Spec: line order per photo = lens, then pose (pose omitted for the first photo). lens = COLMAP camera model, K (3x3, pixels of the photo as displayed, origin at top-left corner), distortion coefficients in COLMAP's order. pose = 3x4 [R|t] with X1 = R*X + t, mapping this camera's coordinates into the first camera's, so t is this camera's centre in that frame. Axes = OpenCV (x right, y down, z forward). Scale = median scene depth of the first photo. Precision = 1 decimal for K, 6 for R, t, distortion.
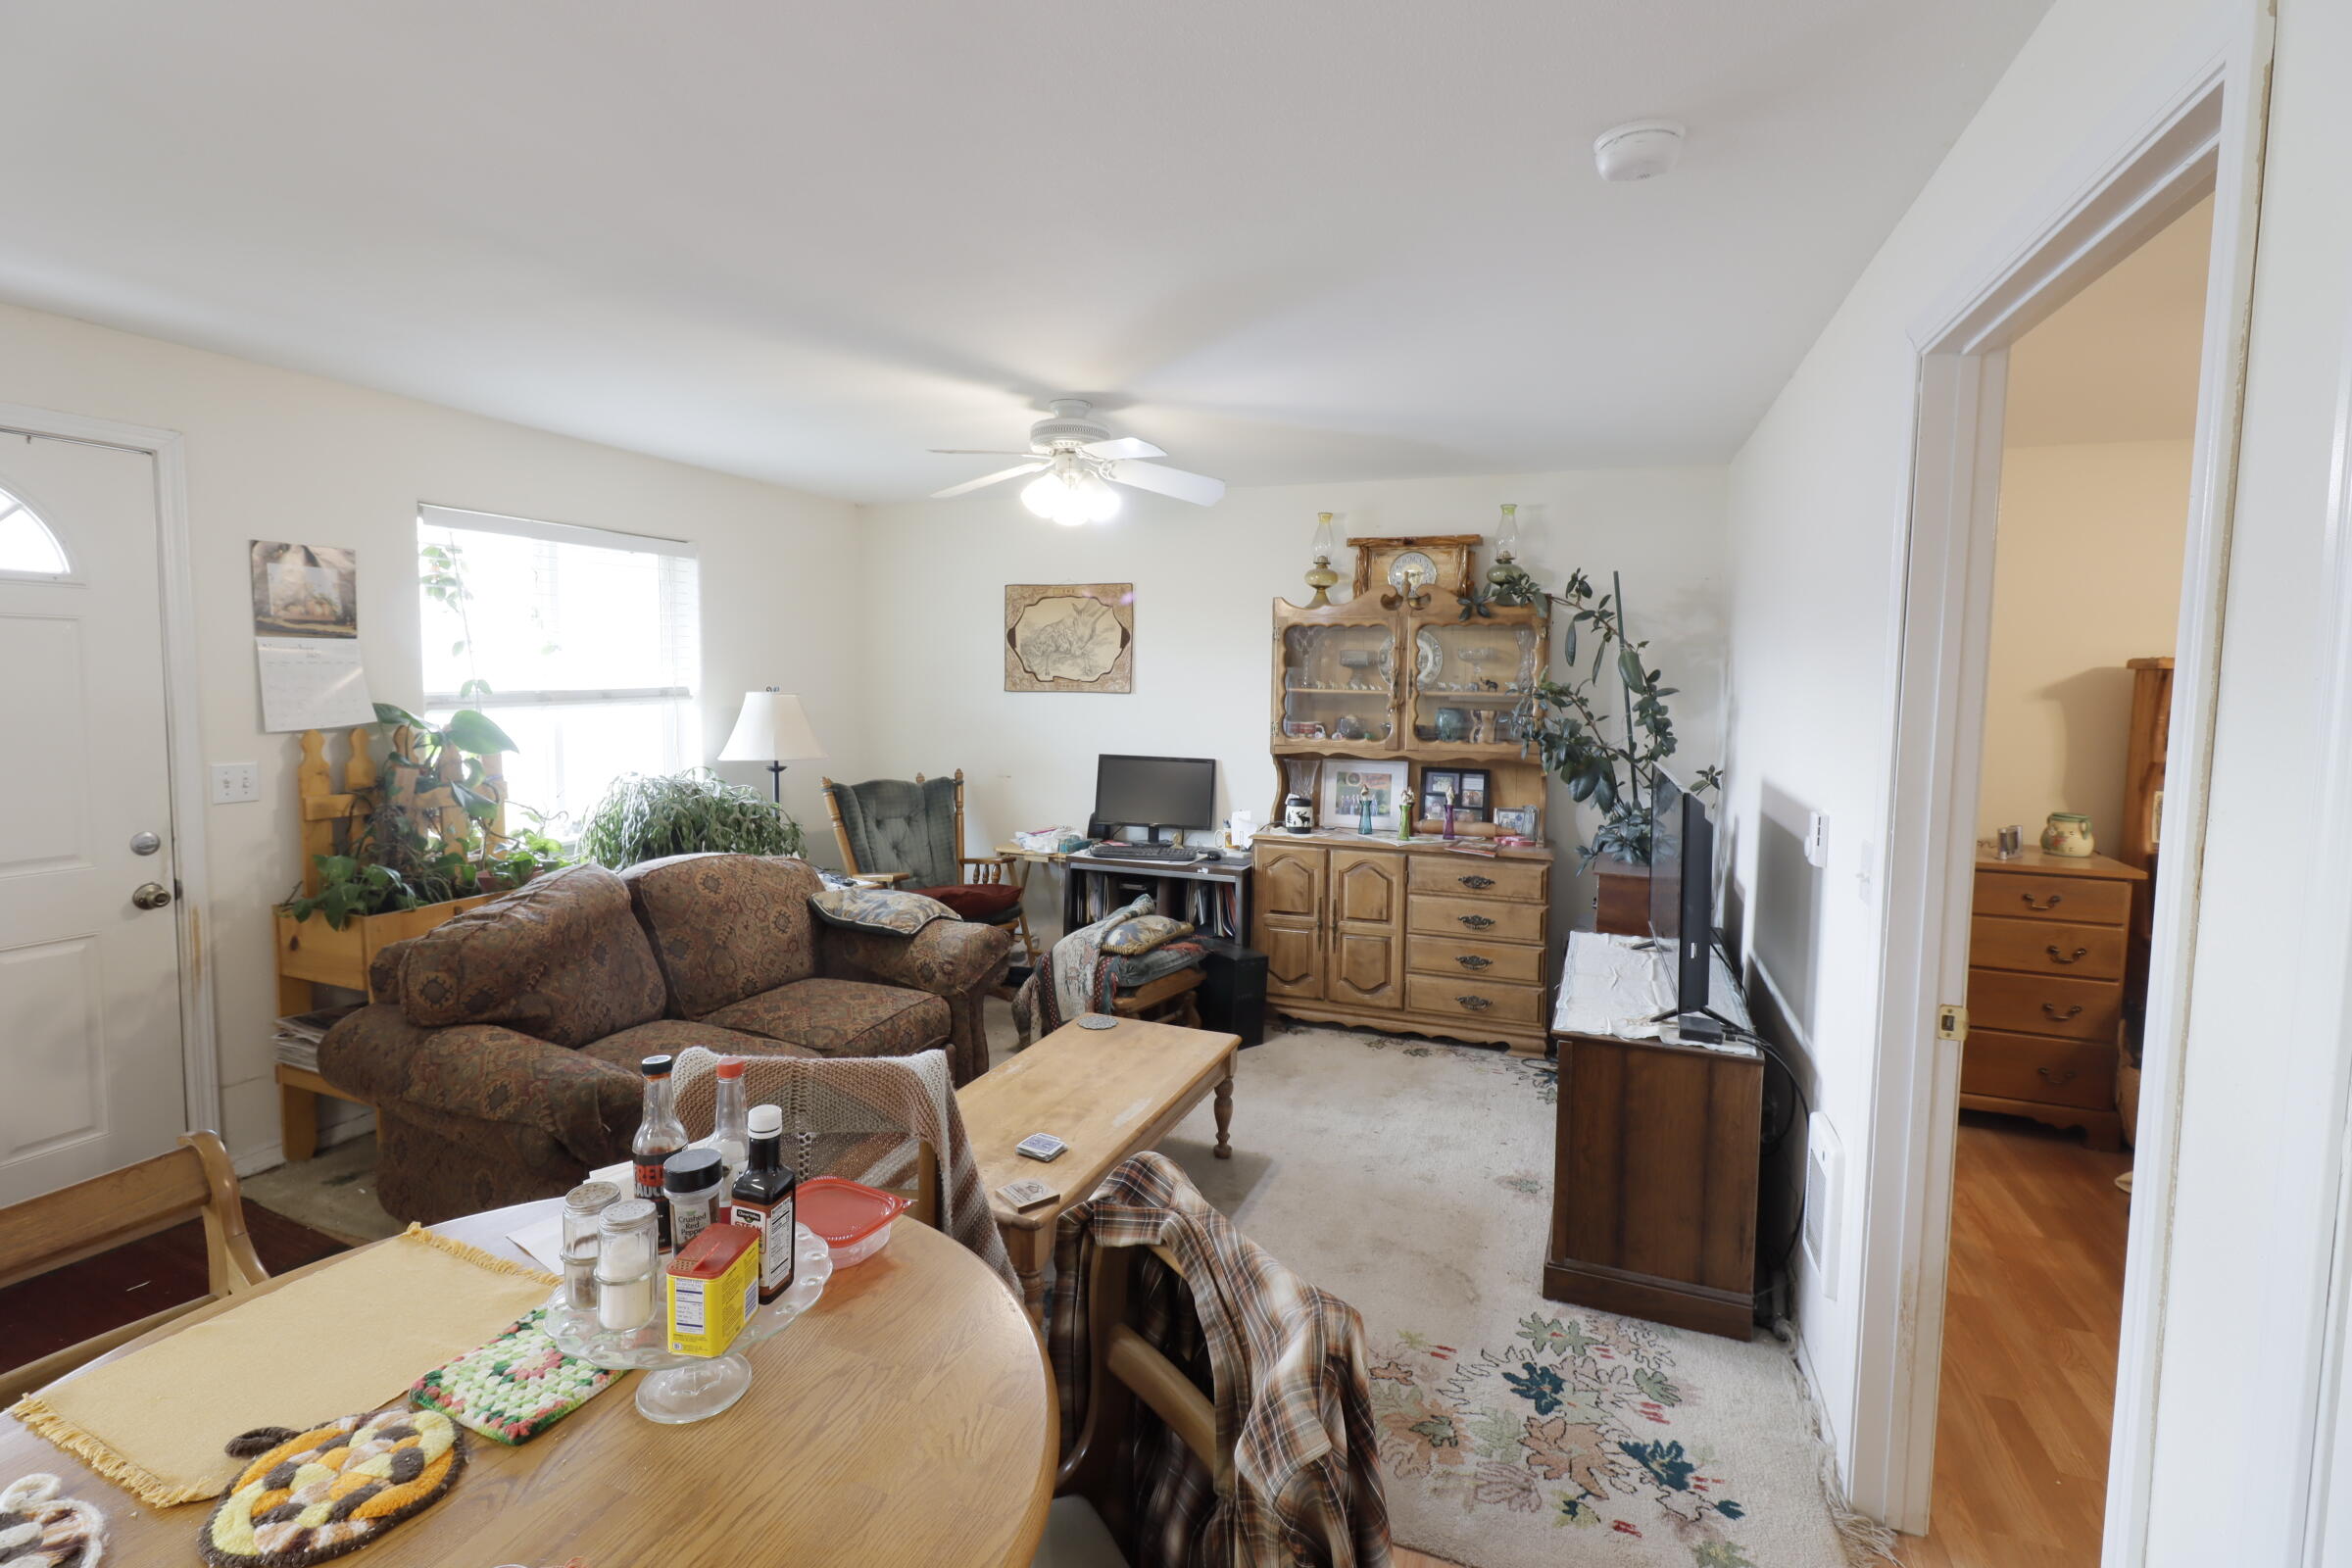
lens RADIAL K [[1082.0, 0, 1169.1], [0, 1082.0, 750.4], [0, 0, 1]] dist [0.000373, -0.000353]
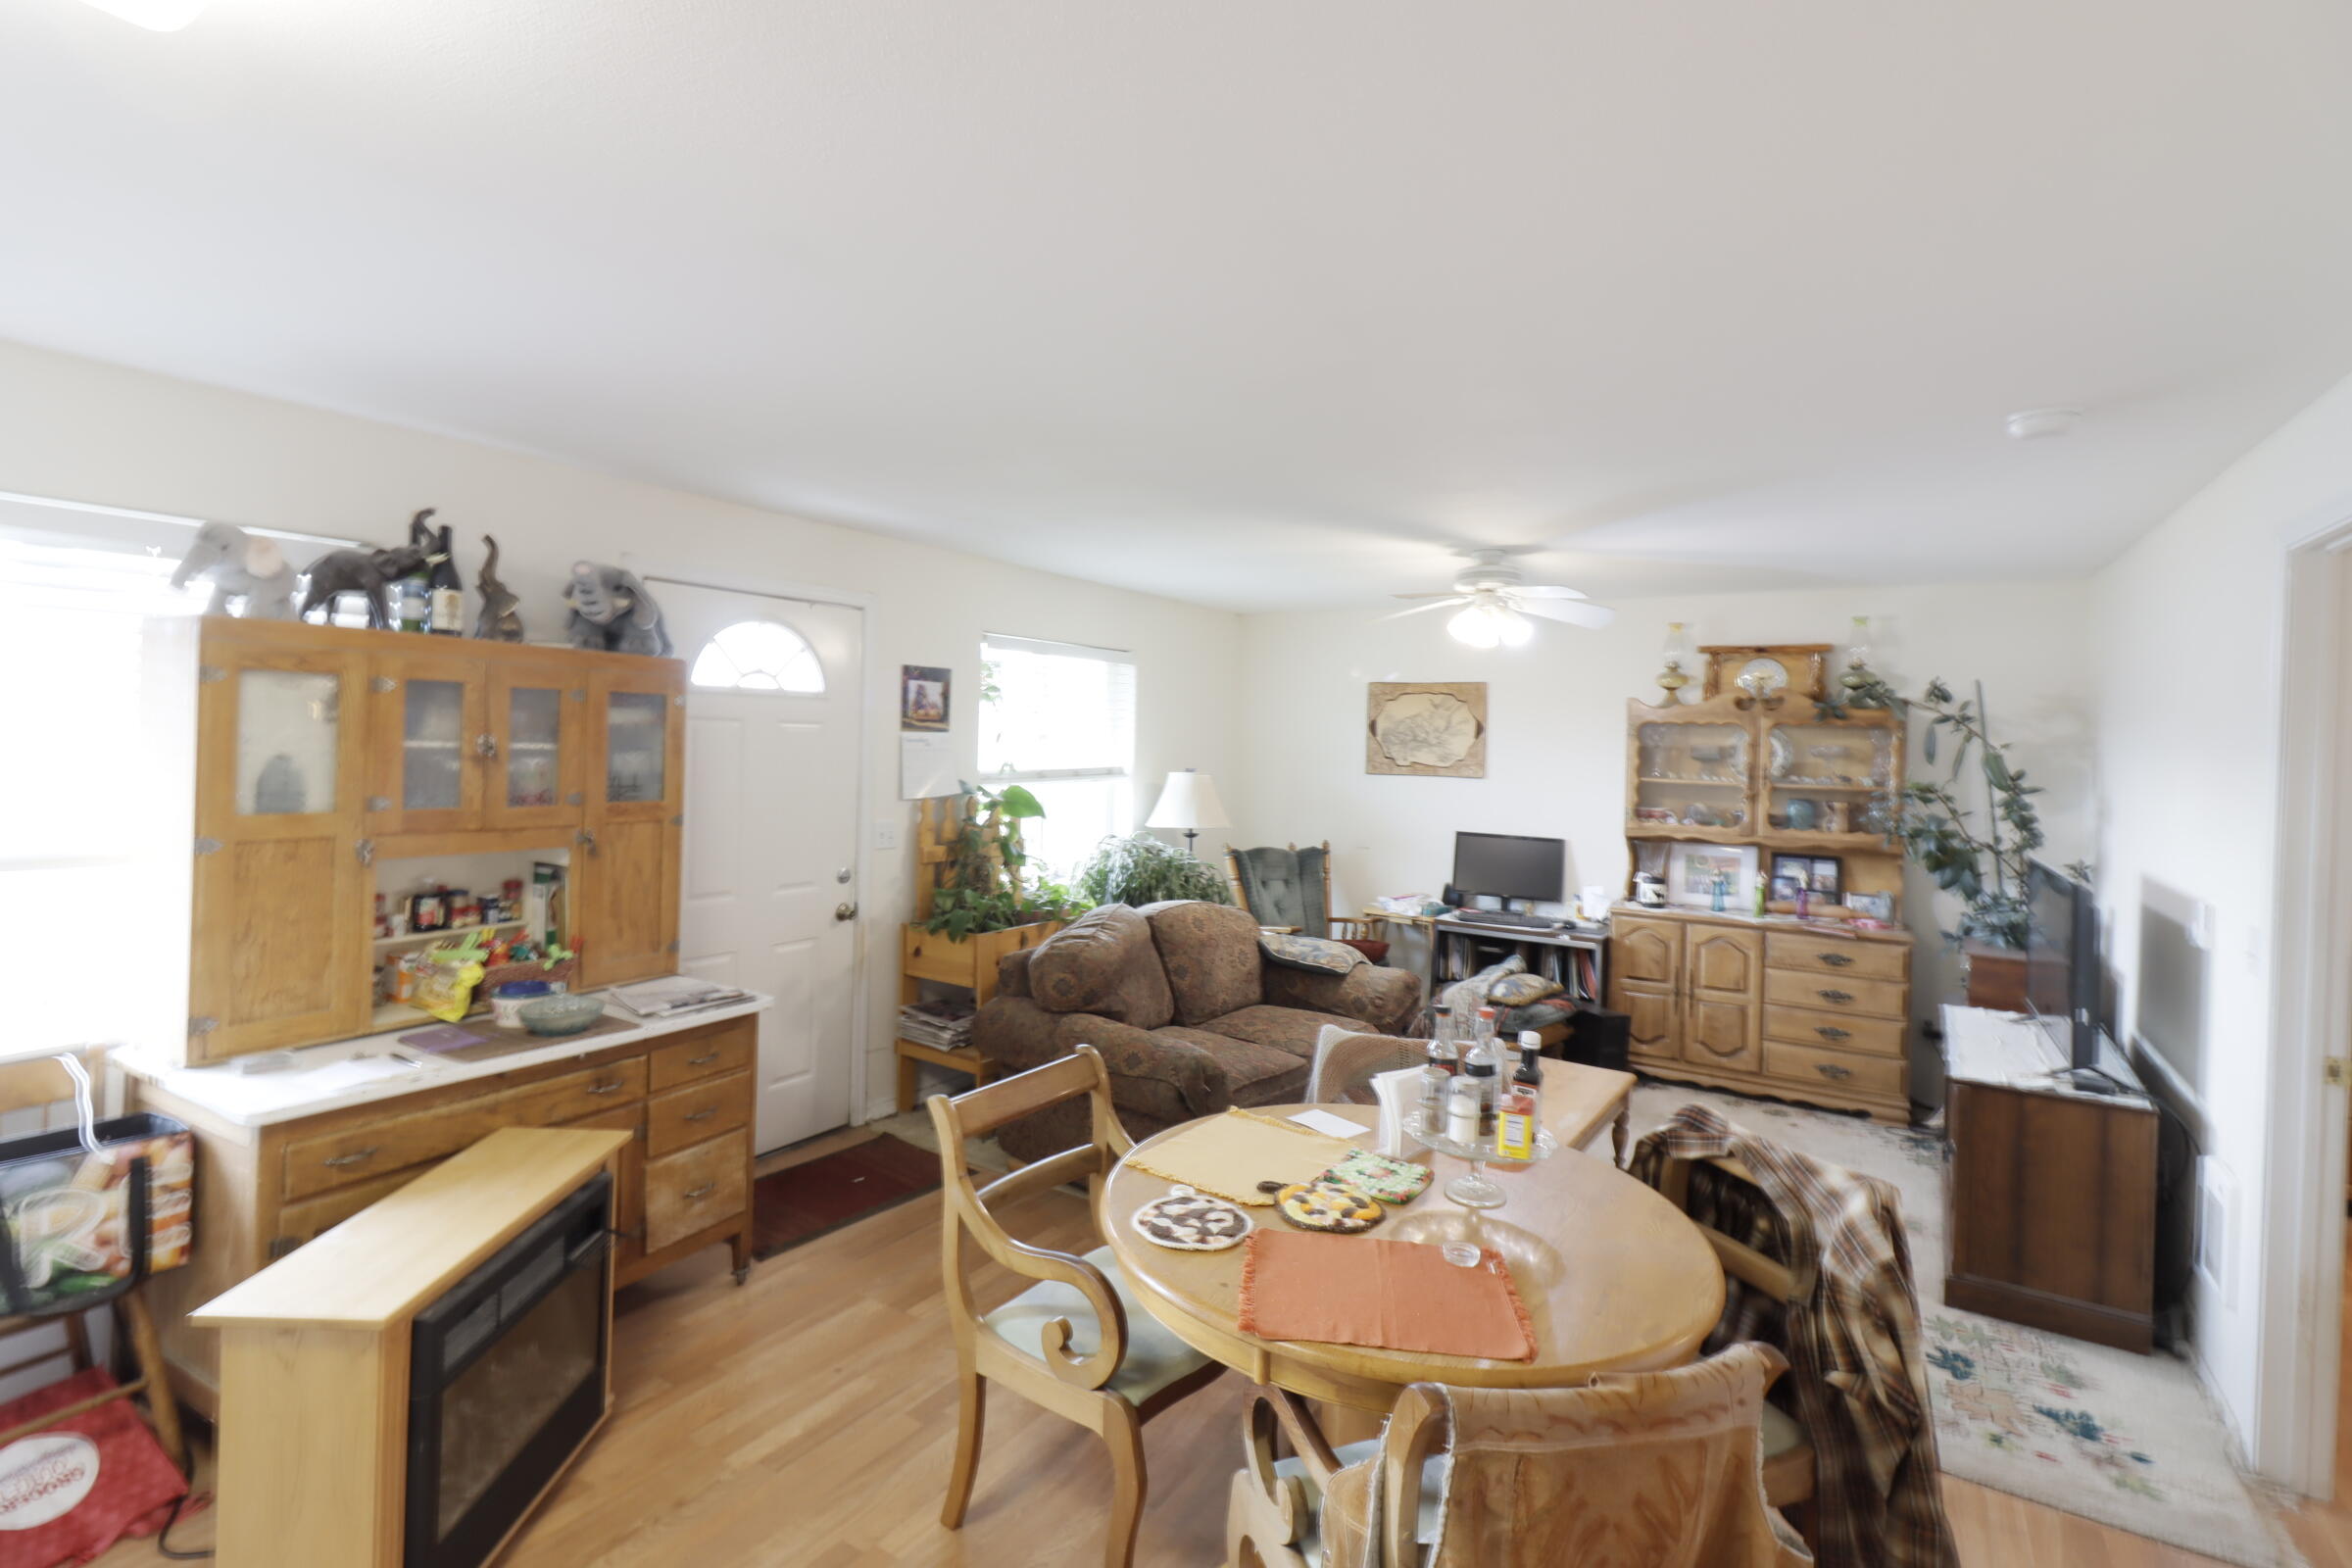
lens RADIAL K [[1093.9, 0, 1160.4], [0, 1093.9, 749.3], [0, 0, 1]] dist [-0.001284, -0.000359]
pose [[0.977178, 0.015101, -0.211883, -0.161689], [-0.028947, 0.997631, -0.062398, -0.002134], [0.210439, 0.067108, 0.975301, -0.253512]]
